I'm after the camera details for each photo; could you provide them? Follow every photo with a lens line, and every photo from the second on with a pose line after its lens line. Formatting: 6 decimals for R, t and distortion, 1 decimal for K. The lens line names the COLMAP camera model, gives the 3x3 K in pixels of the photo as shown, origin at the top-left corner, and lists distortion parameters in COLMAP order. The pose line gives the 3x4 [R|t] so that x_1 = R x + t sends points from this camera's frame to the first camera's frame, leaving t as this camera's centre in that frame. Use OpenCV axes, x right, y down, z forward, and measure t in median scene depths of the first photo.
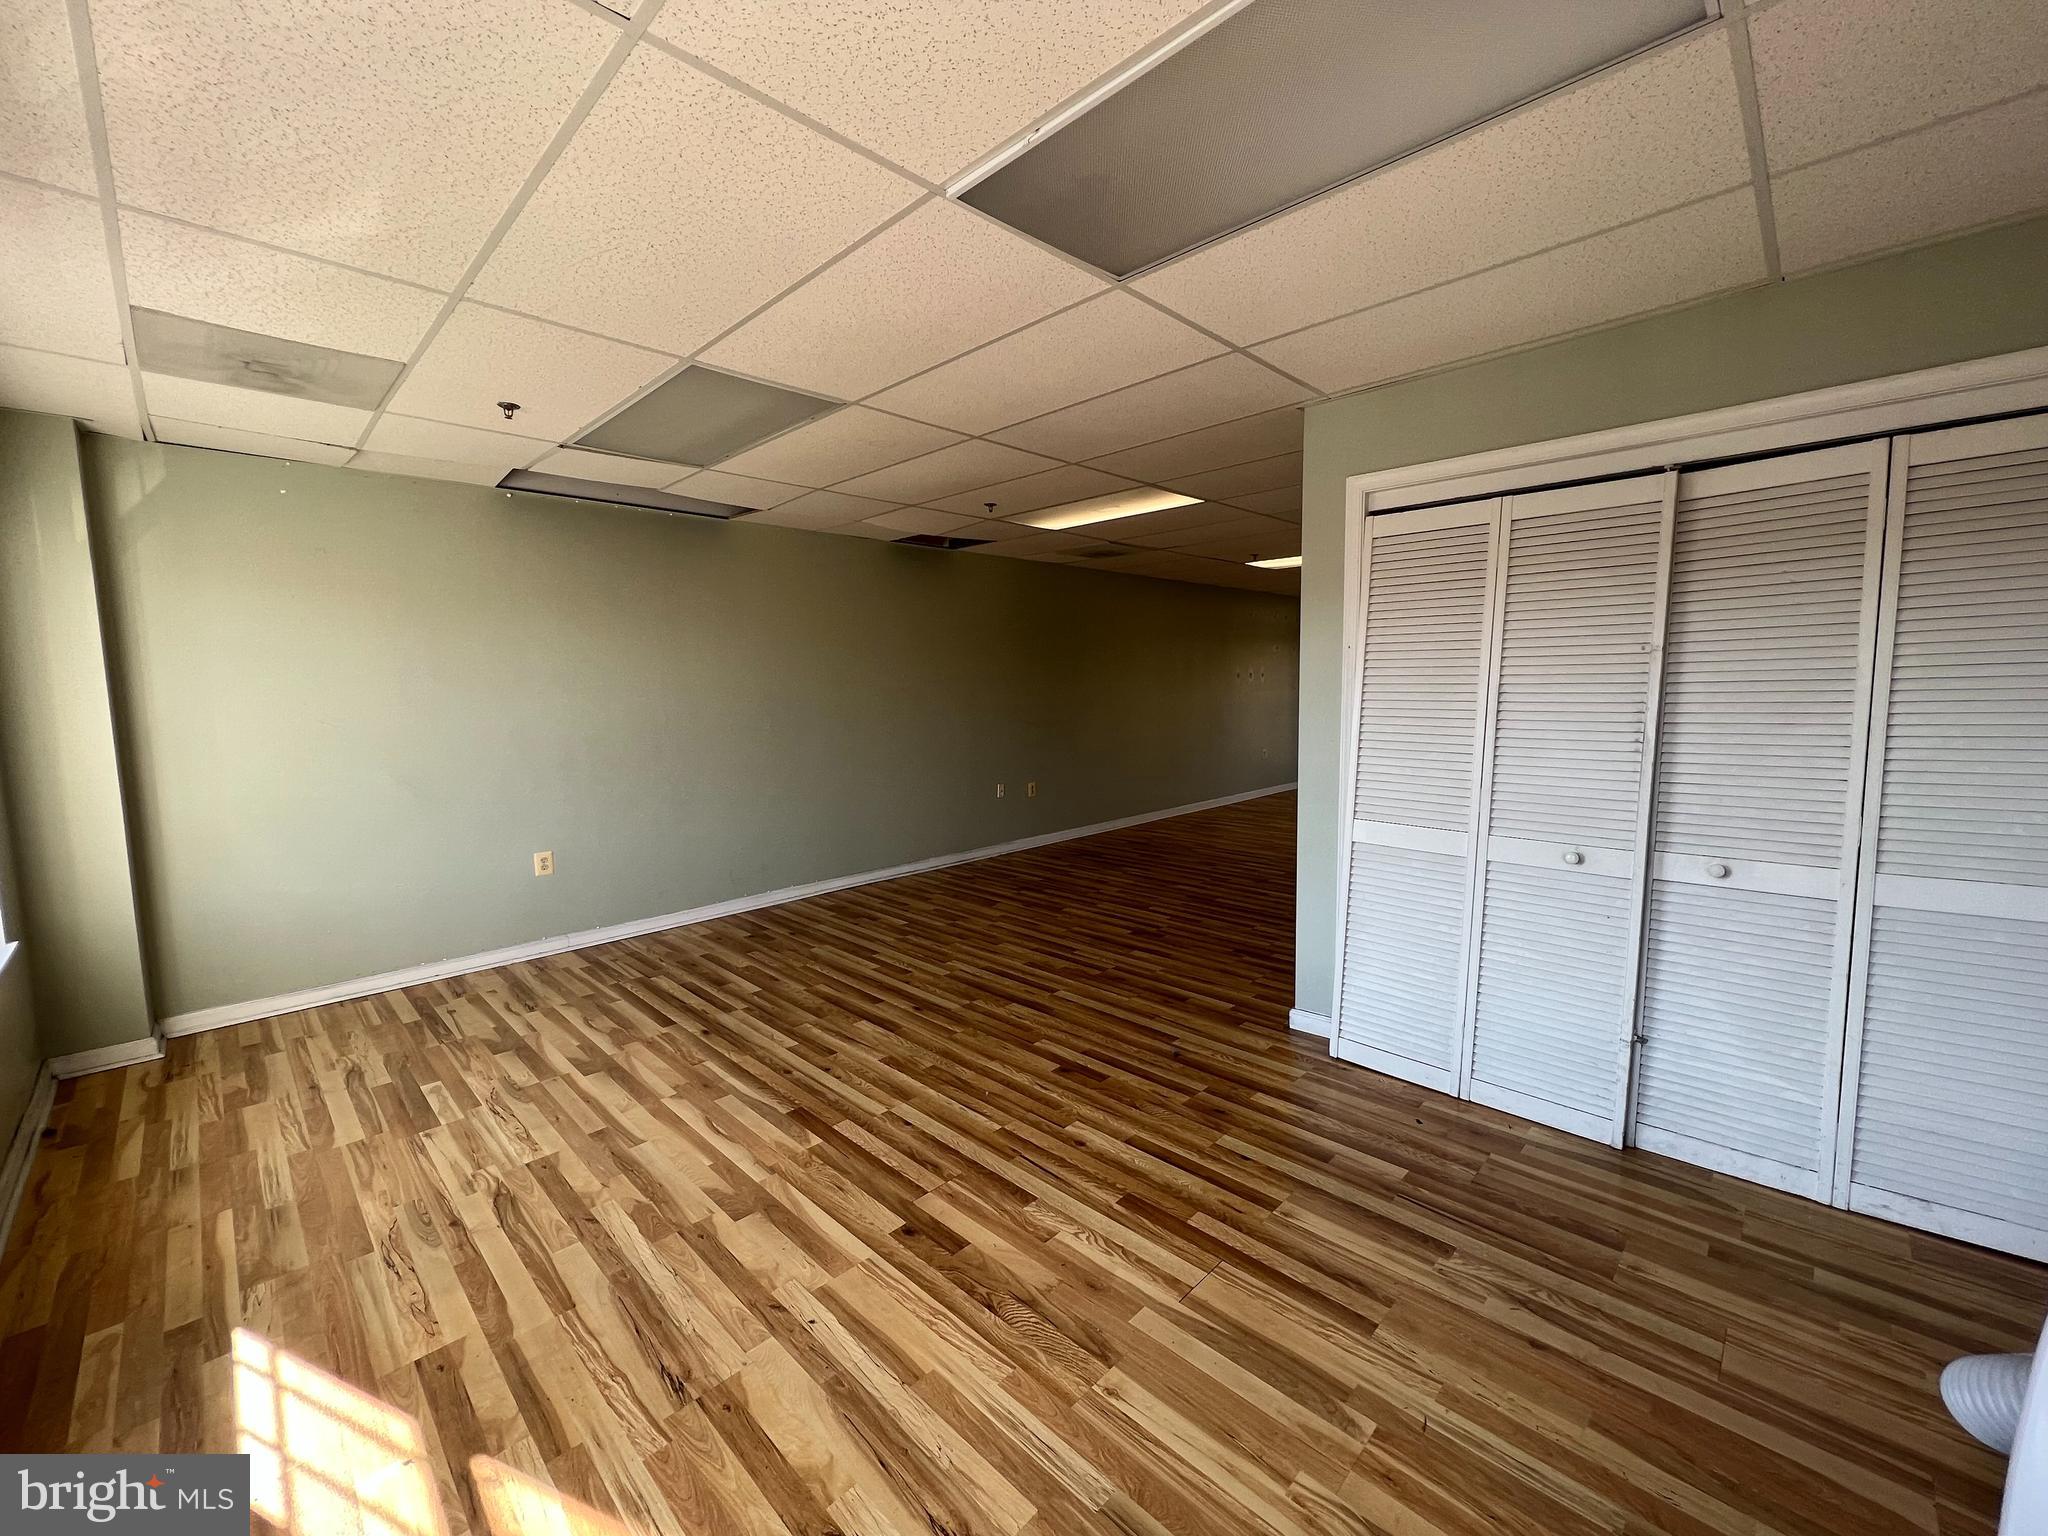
lens RADIAL K [[824.3, 0, 1022.6], [0, 824.3, 769.9], [0, 0, 1]] dist [0.005010, -0.000105]
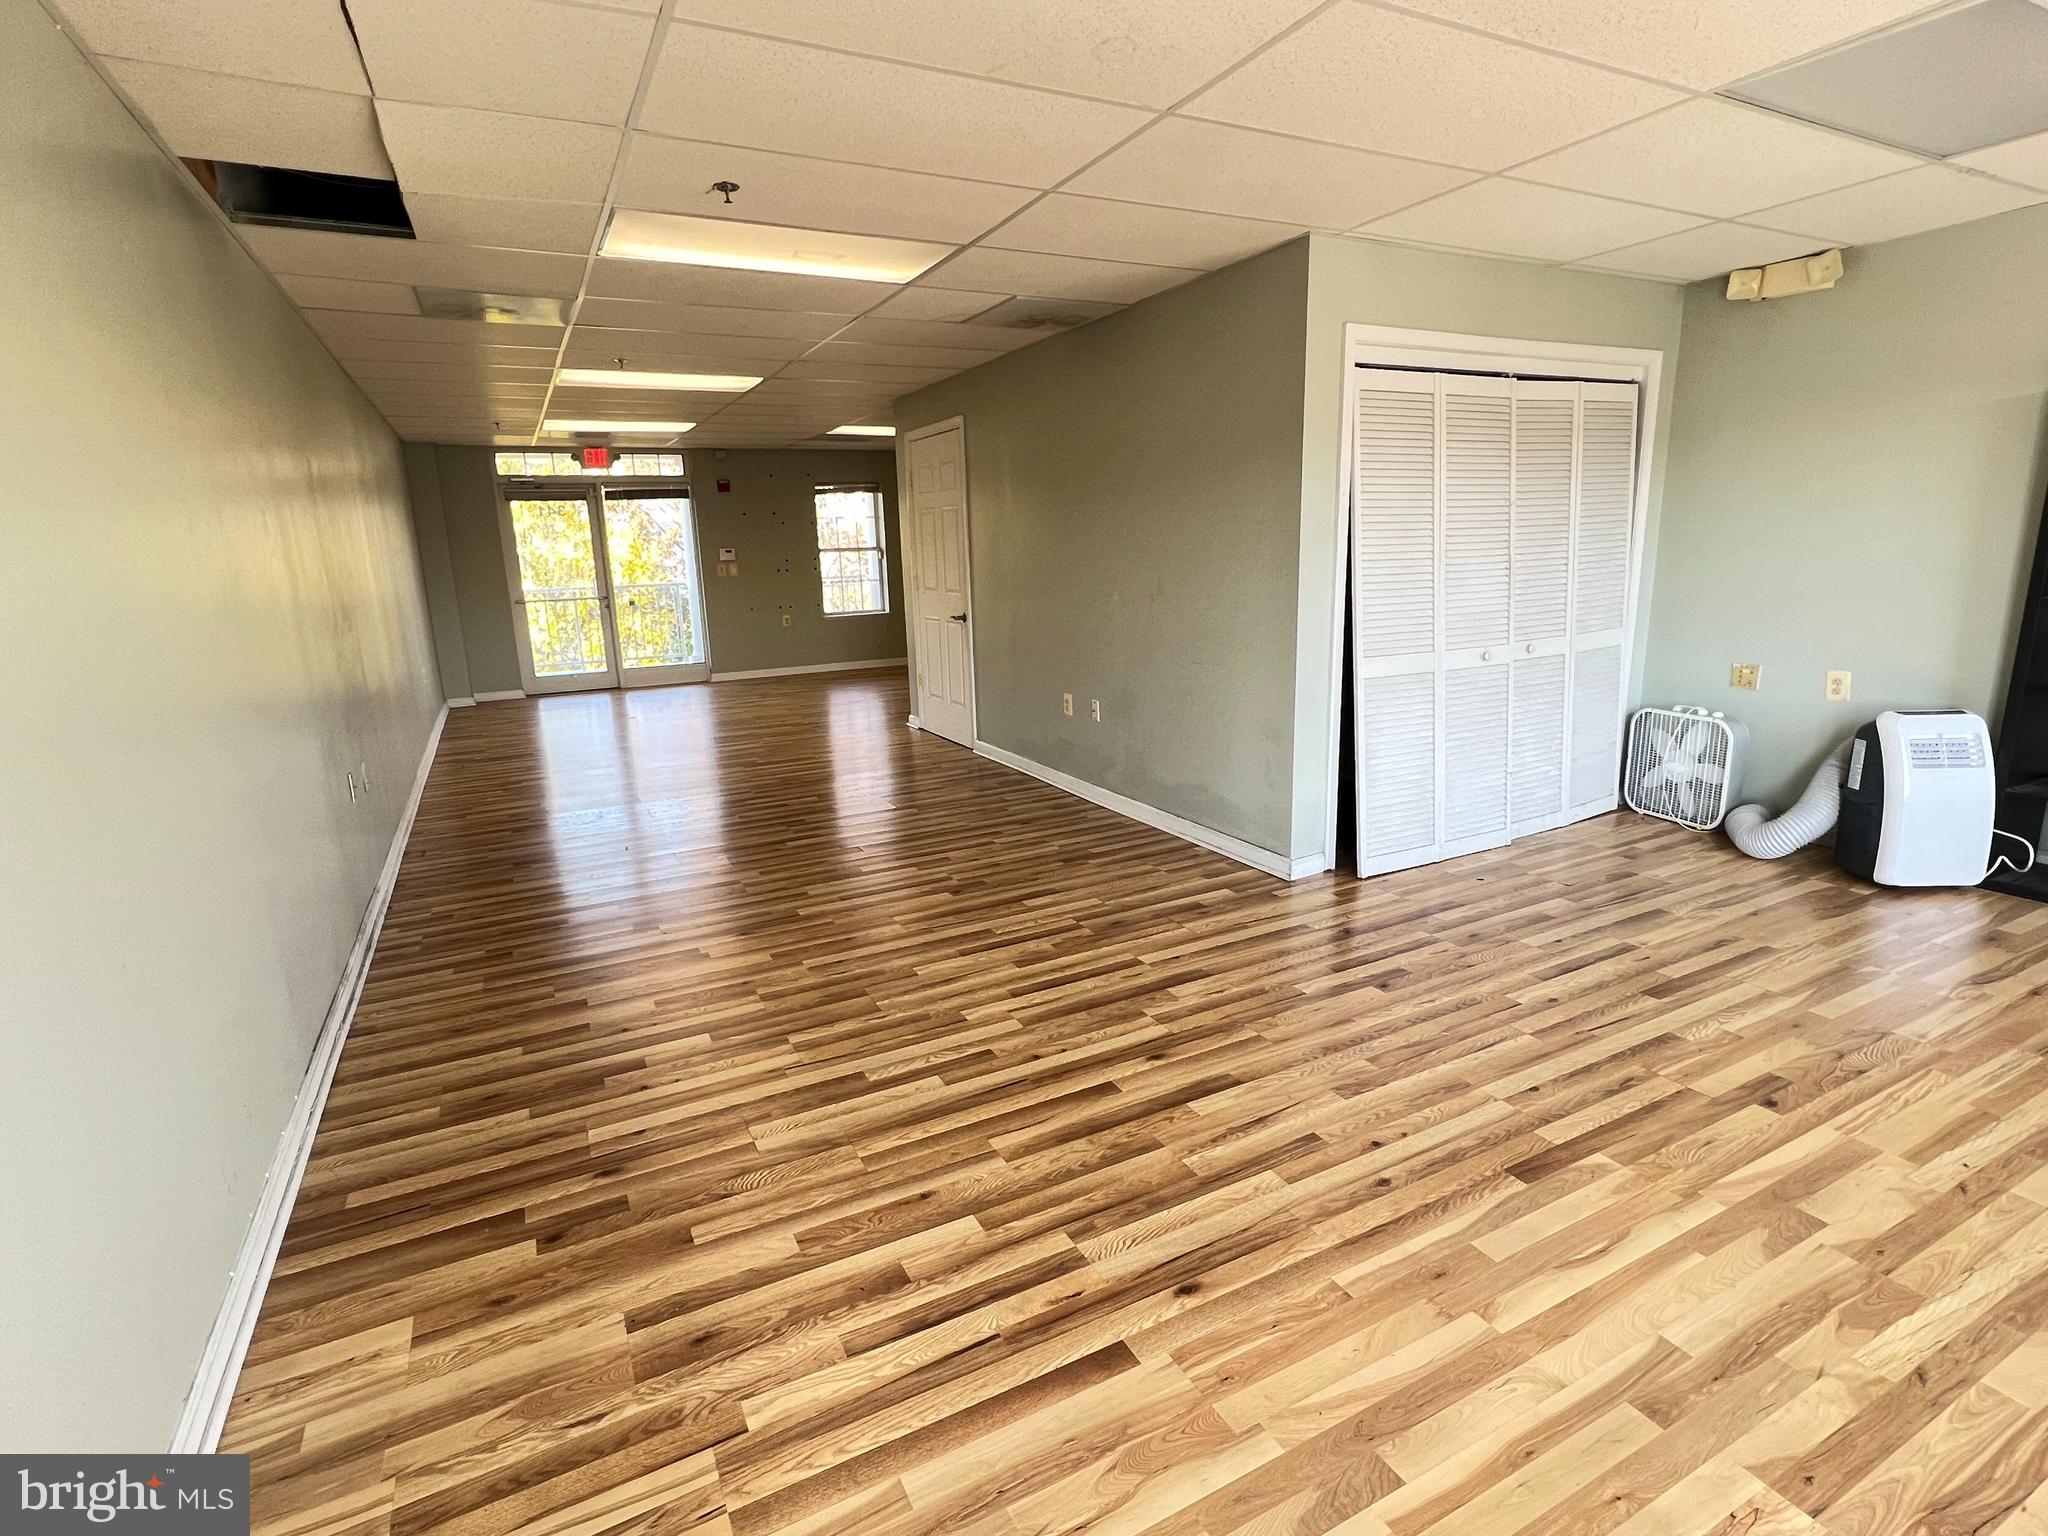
lens RADIAL K [[1006.8, 0, 1023.2], [0, 1006.8, 764.2], [0, 0, 1]] dist [0.002508, 0.000184]
pose [[0.304142, -0.196668, 0.932105, -0.983841], [0.123575, 0.978335, 0.166100, -0.076587], [-0.944578, 0.064667, 0.321856, 1.003665]]
